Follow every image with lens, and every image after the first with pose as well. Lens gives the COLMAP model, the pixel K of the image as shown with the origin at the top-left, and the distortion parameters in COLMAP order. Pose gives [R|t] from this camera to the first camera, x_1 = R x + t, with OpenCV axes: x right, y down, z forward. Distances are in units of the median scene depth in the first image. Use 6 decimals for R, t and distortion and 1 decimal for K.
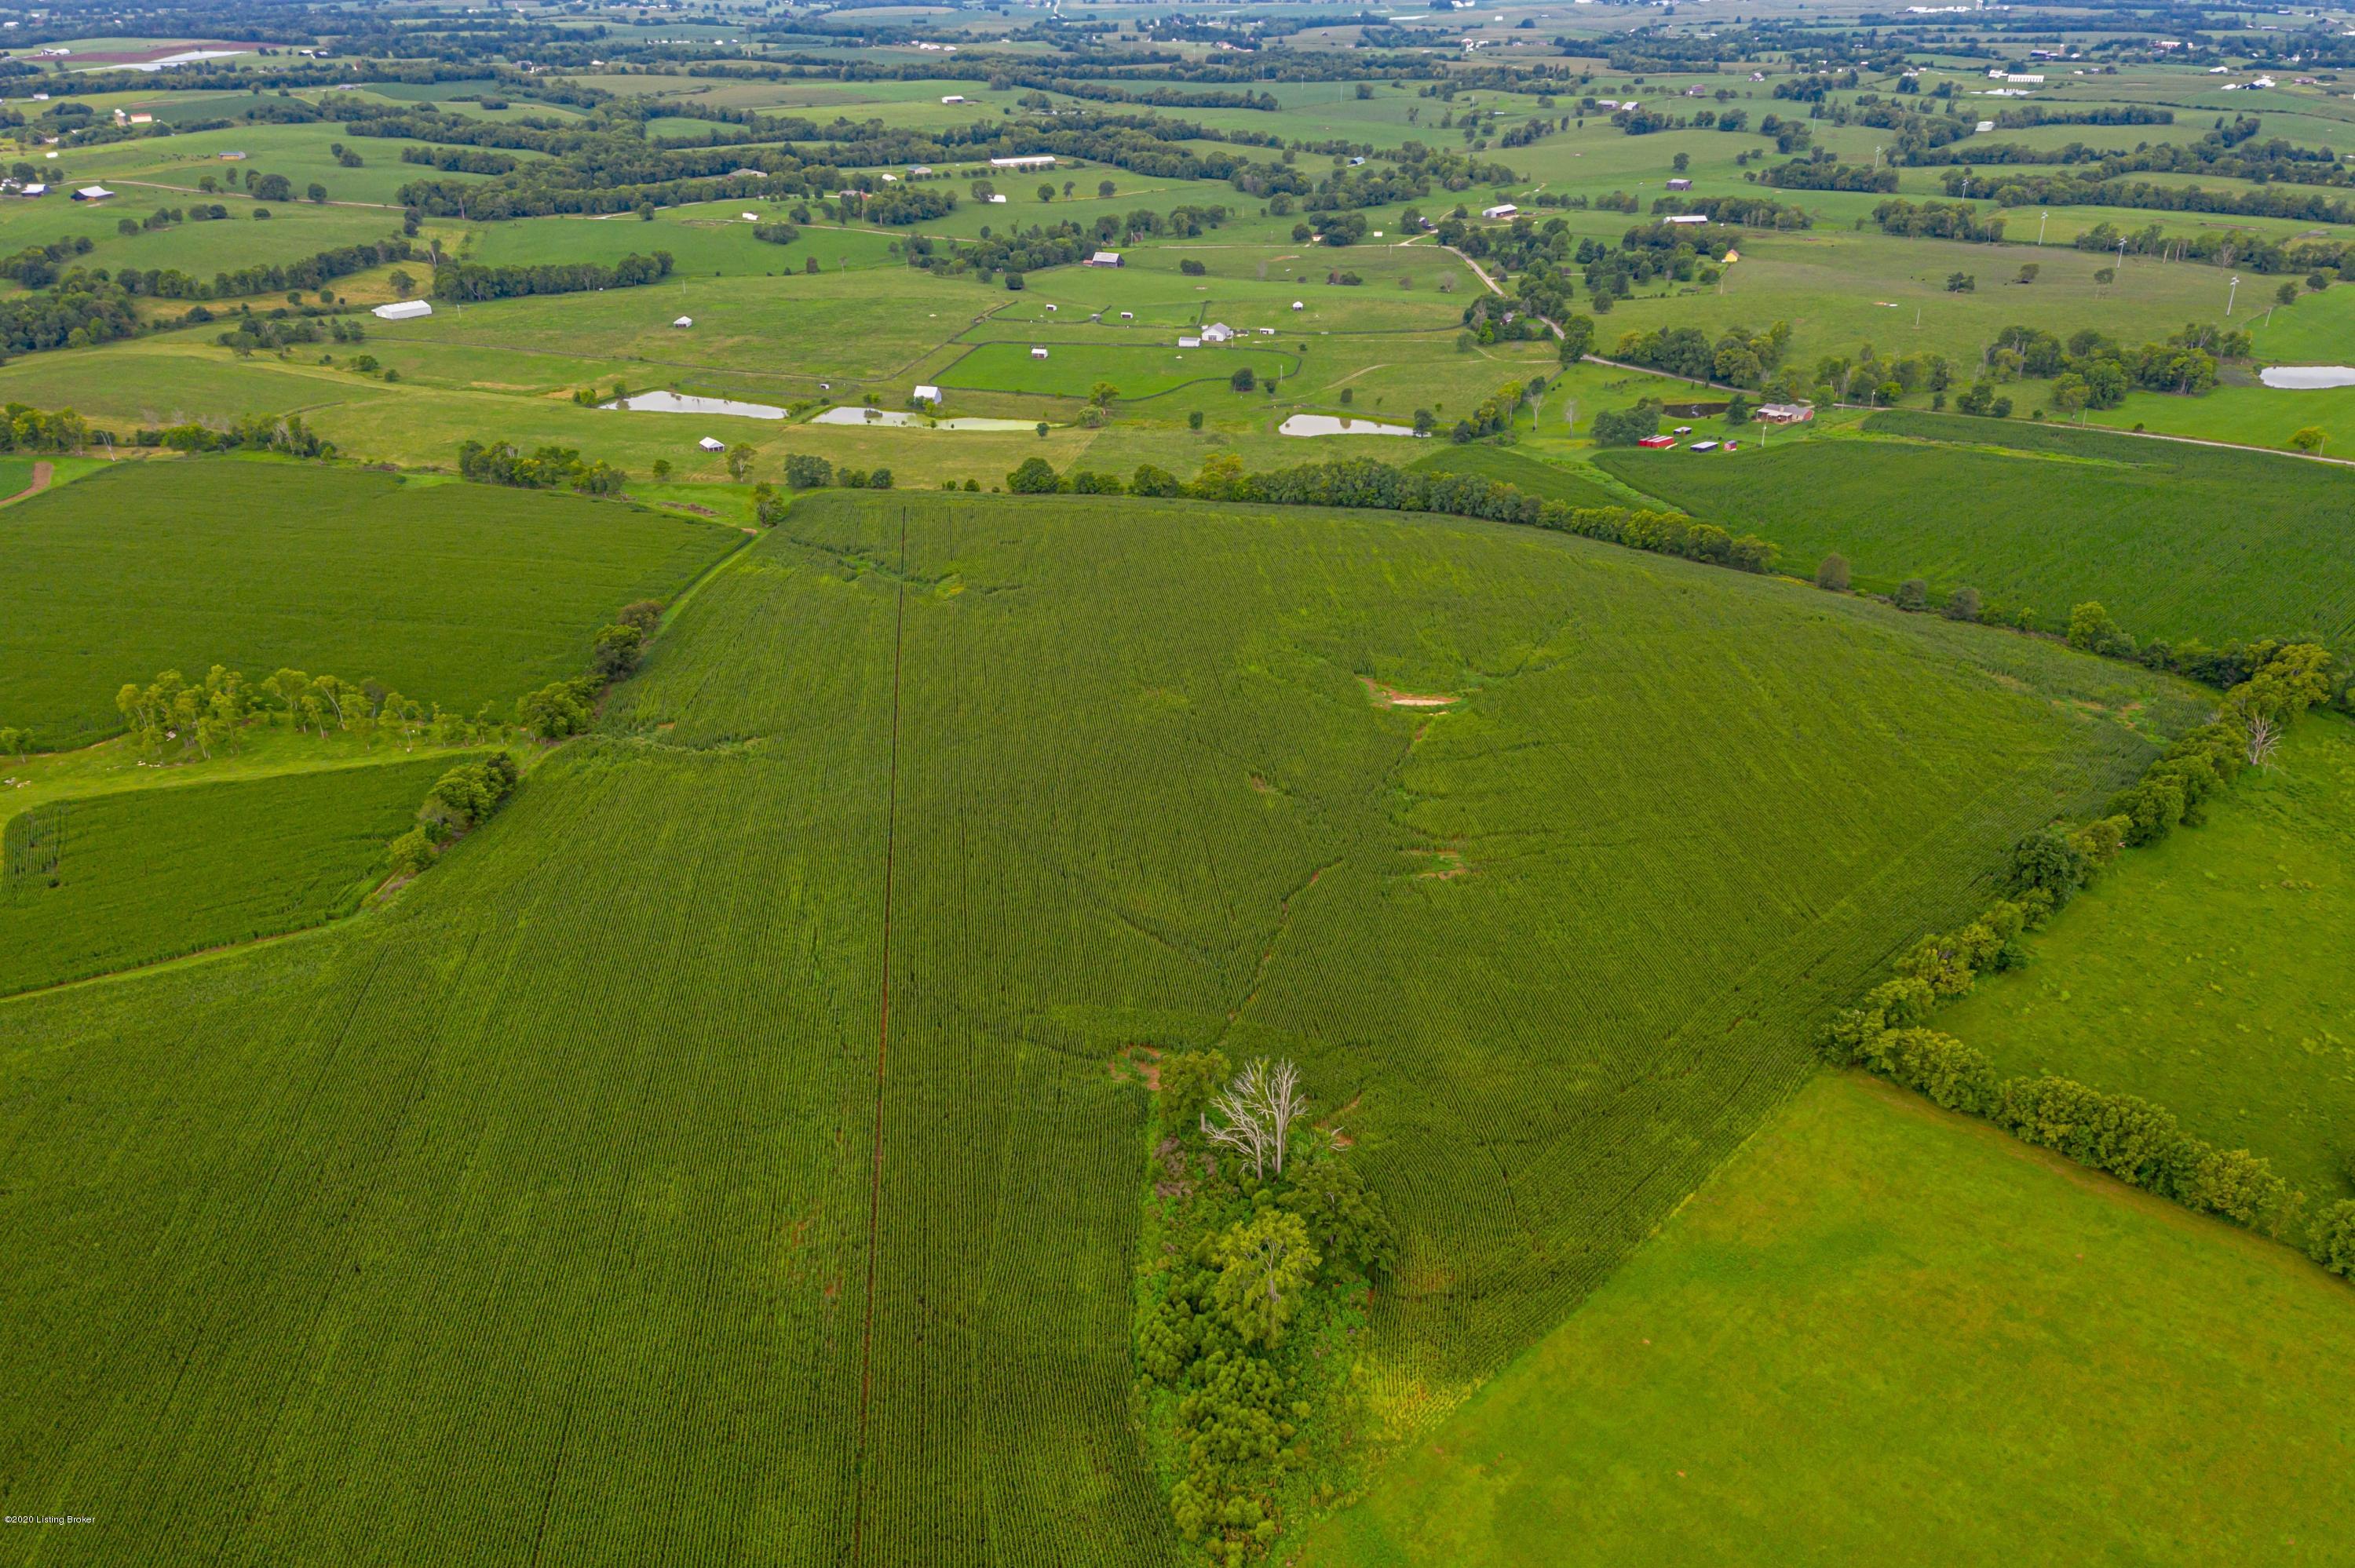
lens RADIAL K [[1775.2, 0, 1168.9], [0, 1775.2, 852.3], [0, 0, 1]] dist [0.190268, -0.218988]
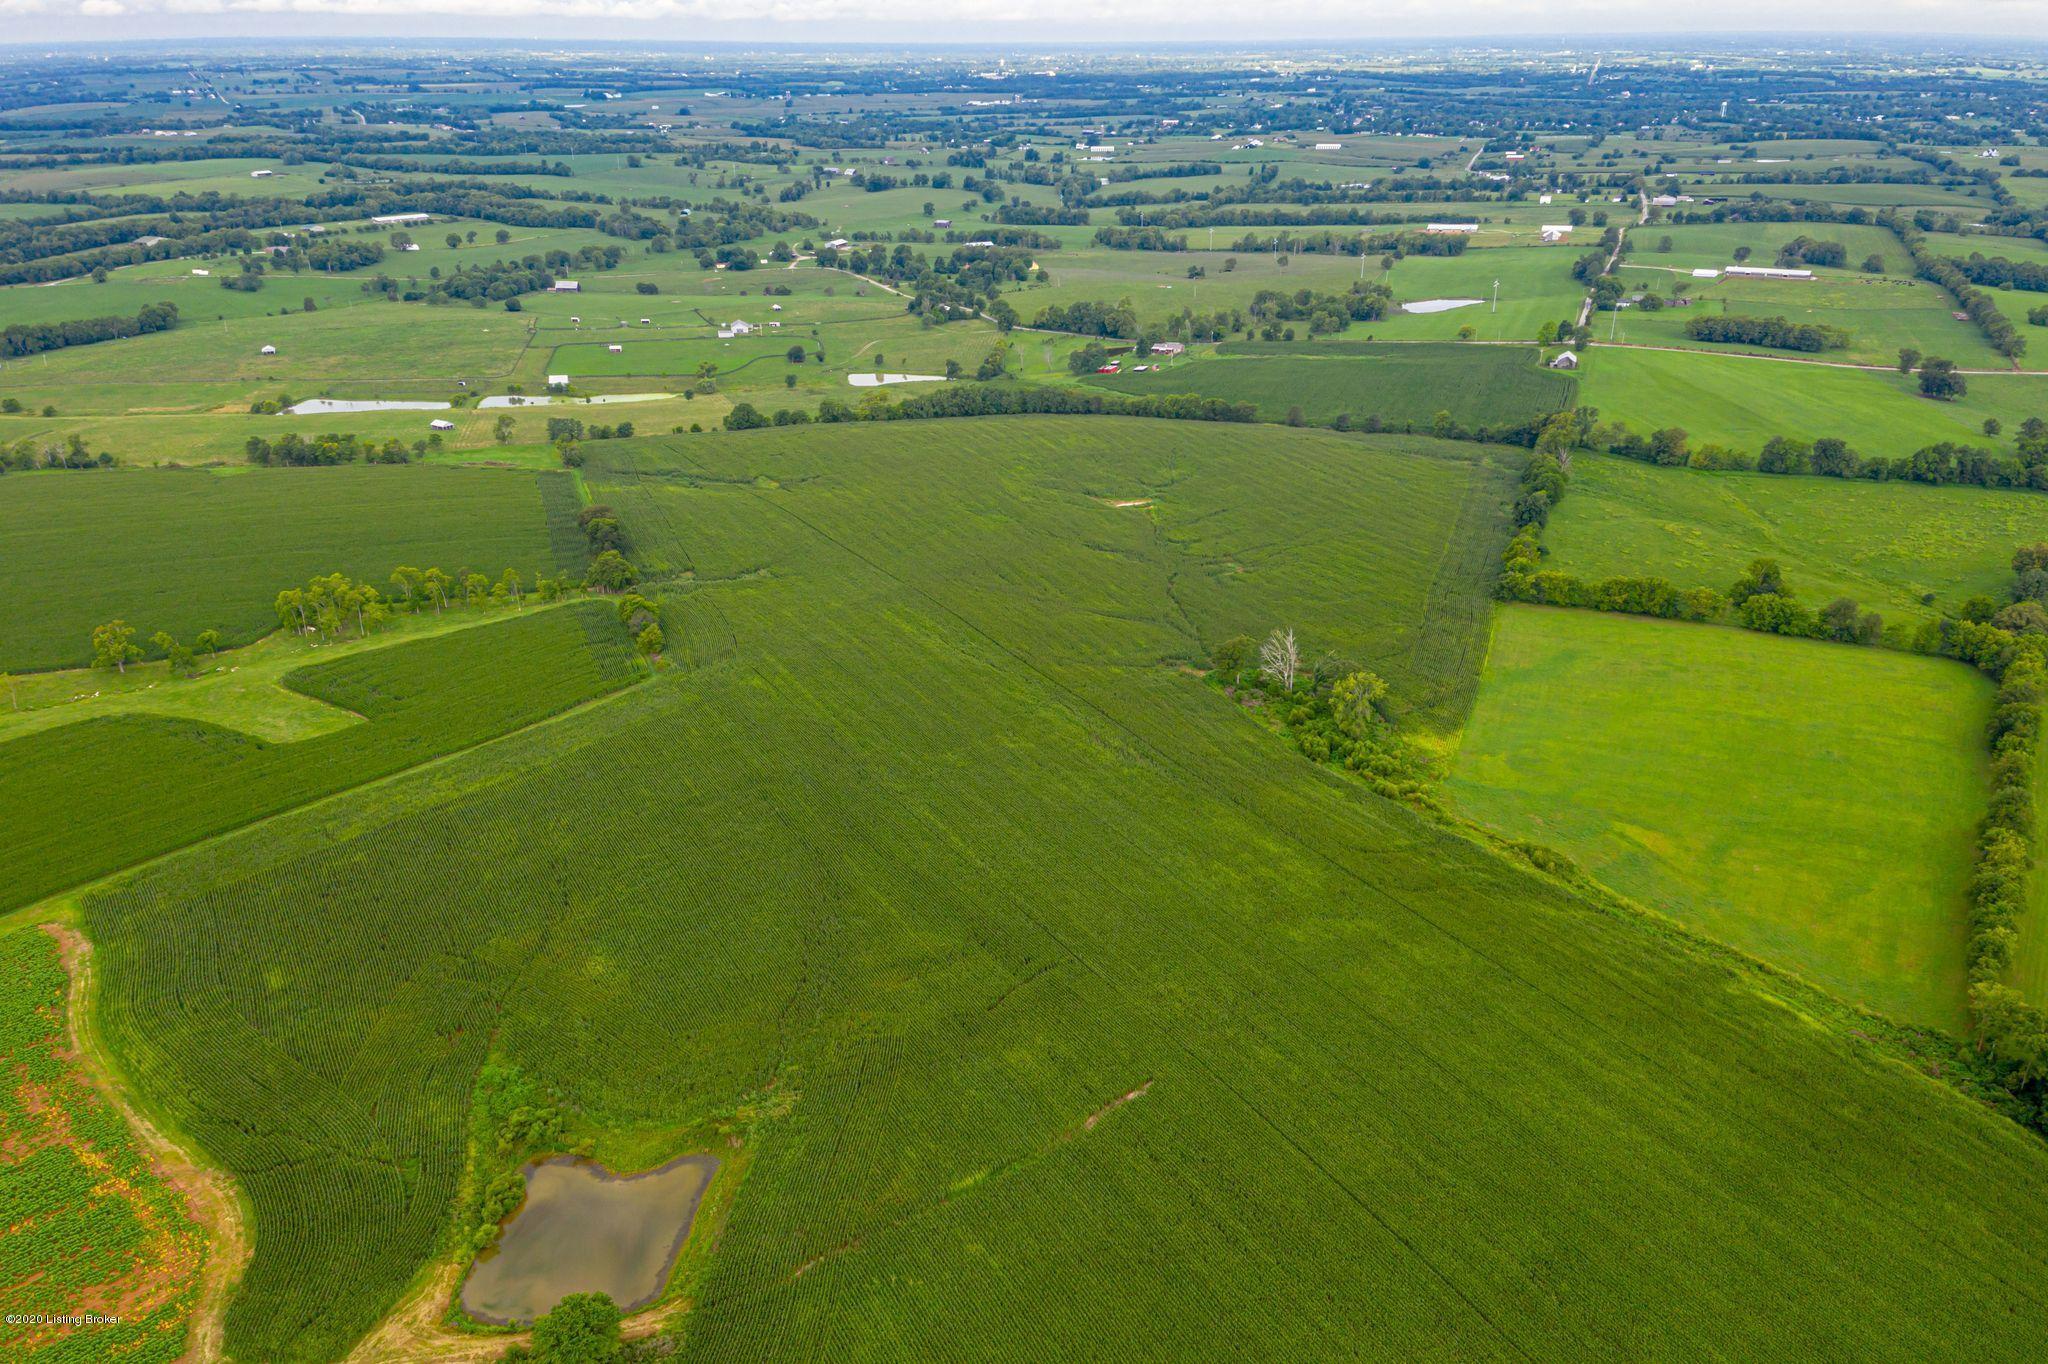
lens RADIAL K [[1544.0, 0, 1041.5], [0, 1544.0, 747.0], [0, 0, 1]] dist [0.190268, -0.218988]
pose [[0.908733, -0.170907, 0.380781, -0.209957], [0.188317, 0.982070, -0.008632, 0.053181], [-0.372479, 0.079552, 0.924625, -0.102042]]
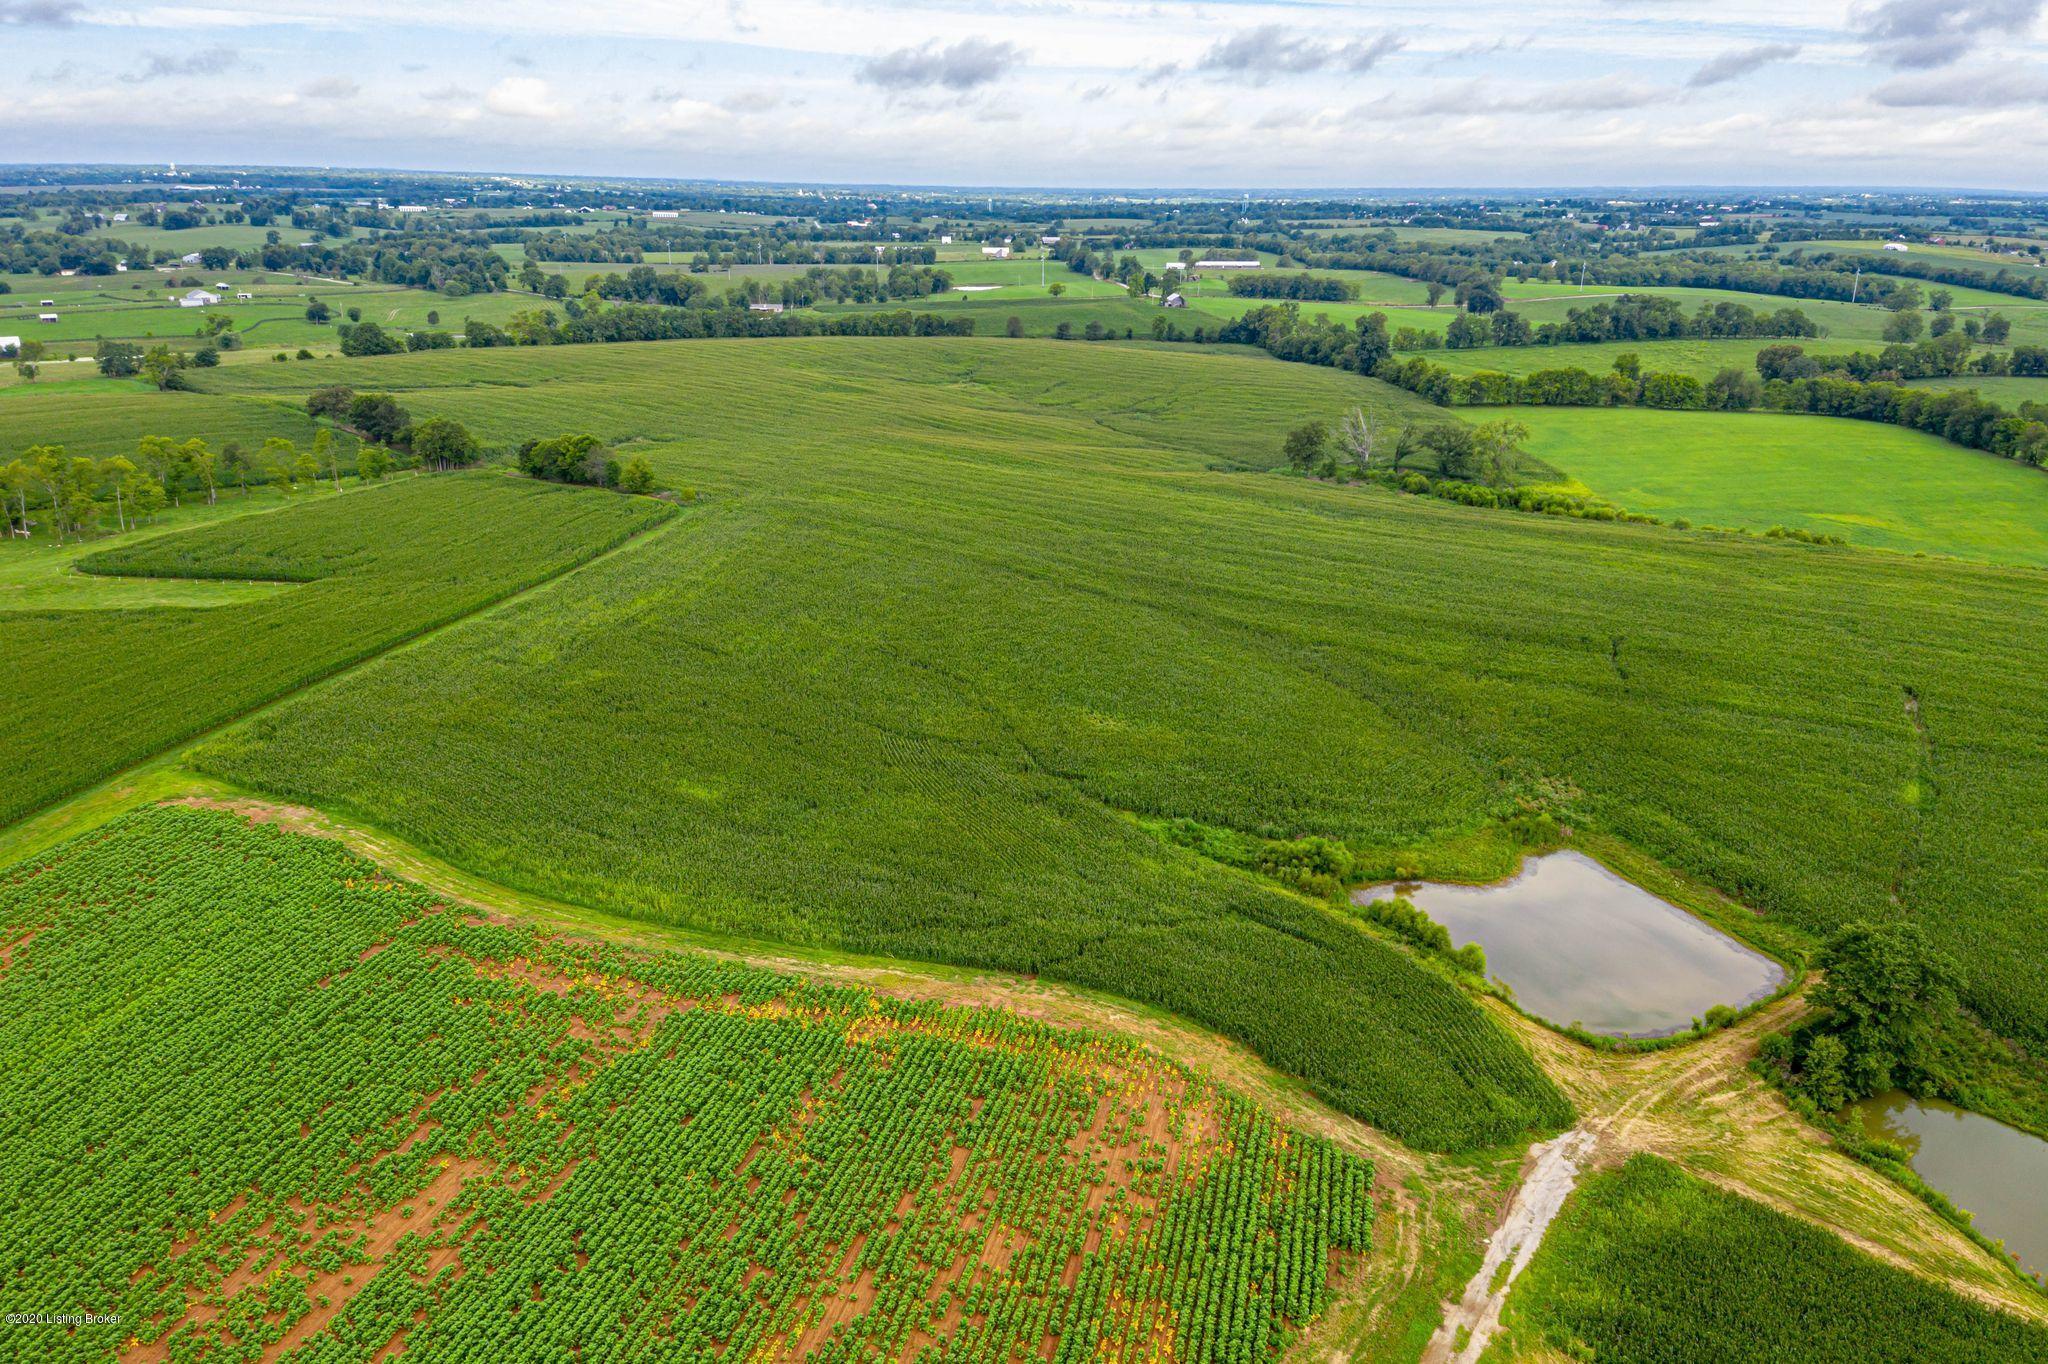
lens RADIAL K [[1544.0, 0, 1055.0], [0, 1544.0, 711.2], [0, 0, 1]] dist [0.190268, -0.218988]
pose [[0.612593, -0.241221, 0.752690, -0.338713], [0.342460, 0.939268, 0.022296, 0.067102], [-0.712355, 0.244108, 0.657998, 0.075899]]
